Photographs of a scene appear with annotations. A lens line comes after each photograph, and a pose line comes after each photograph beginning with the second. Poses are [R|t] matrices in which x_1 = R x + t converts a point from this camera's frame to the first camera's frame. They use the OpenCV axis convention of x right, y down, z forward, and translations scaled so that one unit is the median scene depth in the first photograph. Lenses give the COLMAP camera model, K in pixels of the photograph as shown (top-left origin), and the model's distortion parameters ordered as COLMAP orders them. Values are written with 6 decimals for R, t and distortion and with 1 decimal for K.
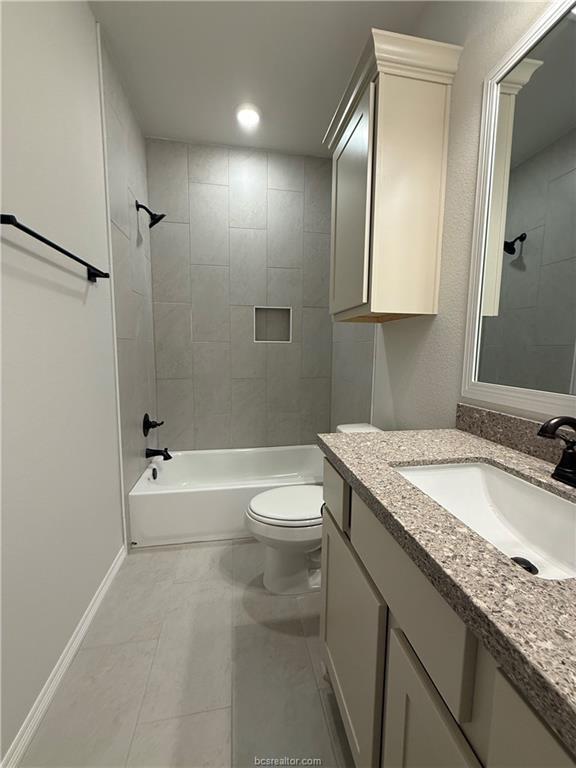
lens RADIAL K [[305.8, 0, 287.9], [0, 305.8, 383.1], [0, 0, 1]] dist [0.001661, 0.000571]
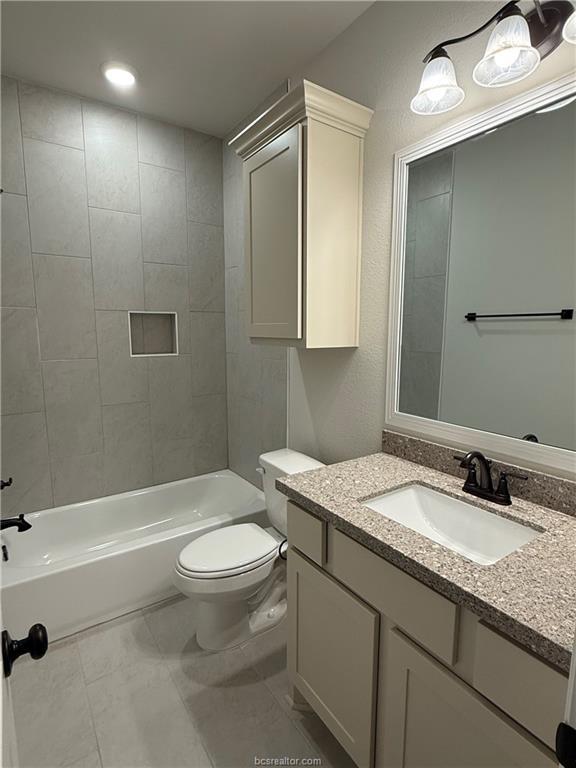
lens RADIAL K [[392.7, 0, 290.7], [0, 392.7, 386.5], [0, 0, 1]] dist [0.001578, 0.000001]
pose [[0.907450, -0.066522, 0.414861, -0.312434], [0.052242, 0.997589, 0.045688, -0.160308], [-0.416900, -0.019786, 0.908737, -0.160642]]
